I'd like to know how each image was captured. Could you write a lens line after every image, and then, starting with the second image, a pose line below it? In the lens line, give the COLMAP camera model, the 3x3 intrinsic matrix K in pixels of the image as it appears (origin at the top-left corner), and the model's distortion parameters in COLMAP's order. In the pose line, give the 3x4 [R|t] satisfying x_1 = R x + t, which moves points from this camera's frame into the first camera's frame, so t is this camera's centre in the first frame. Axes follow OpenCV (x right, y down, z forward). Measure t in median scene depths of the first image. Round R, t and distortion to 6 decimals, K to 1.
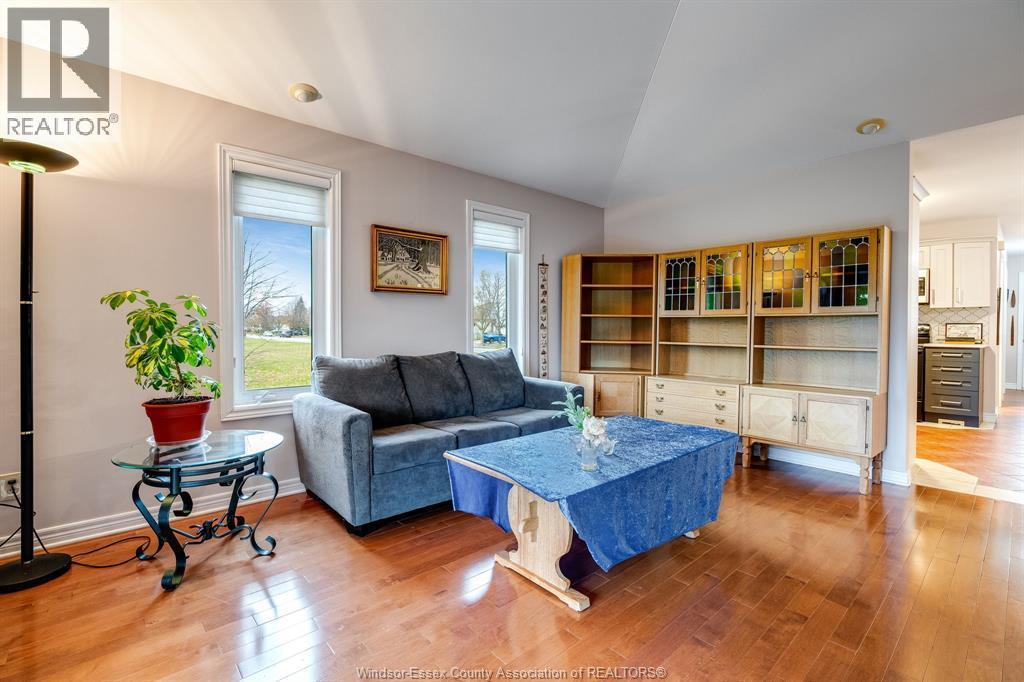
lens RADIAL K [[462.1, 0, 511.4], [0, 462.1, 338.5], [0, 0, 1]] dist [-0.000388, -0.000953]
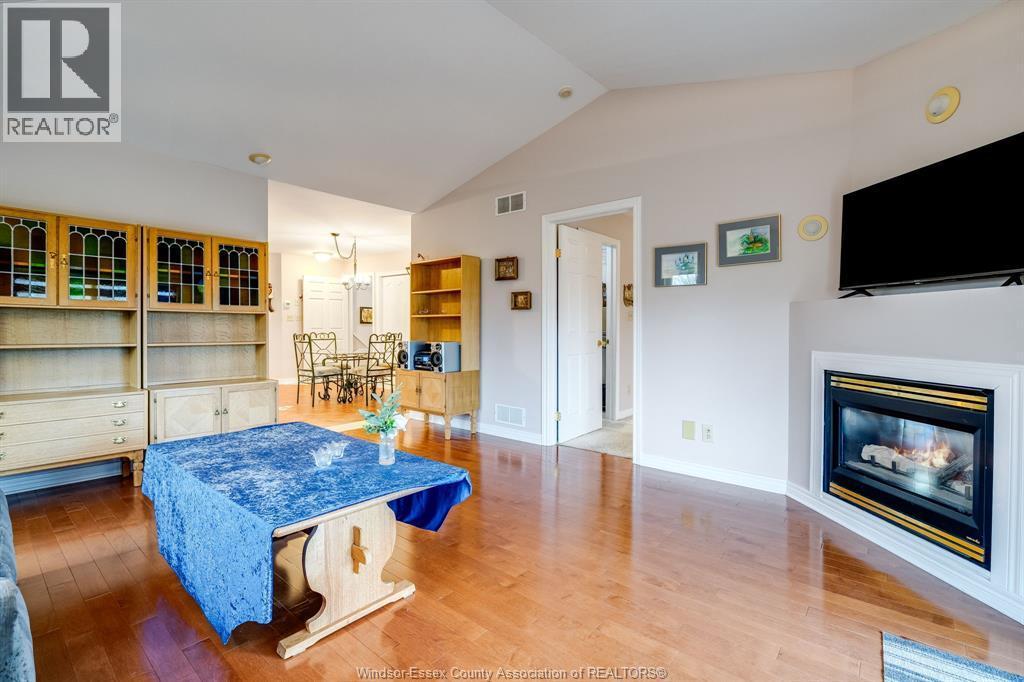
lens RADIAL K [[462.1, 0, 513.7], [0, 462.1, 337.3], [0, 0, 1]] dist [-0.000388, -0.000953]
pose [[-0.151381, -0.024567, 0.988170, -0.481883], [0.018612, 0.999443, 0.027699, -0.009954], [-0.988300, 0.022585, -0.150839, 0.480622]]
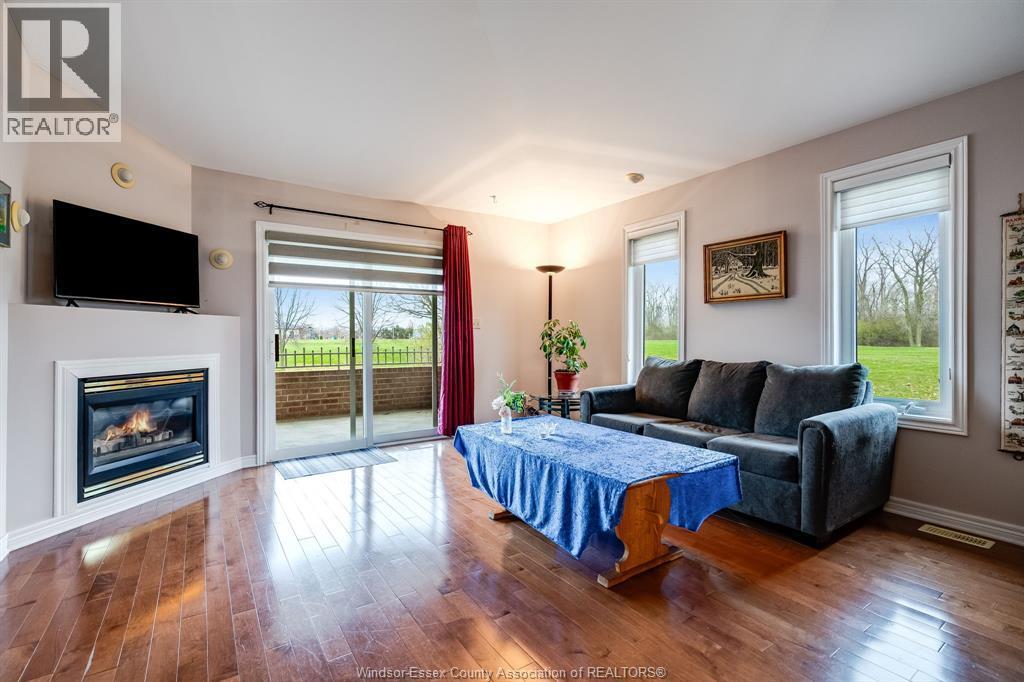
lens RADIAL K [[462.1, 0, 510.6], [0, 462.1, 336.6], [0, 0, 1]] dist [-0.000388, -0.000953]
pose [[-0.129476, -0.006076, -0.991564, 0.874170], [-0.021523, 0.999763, -0.003316, -0.005944], [0.991349, 0.020912, -0.129576, 0.655069]]
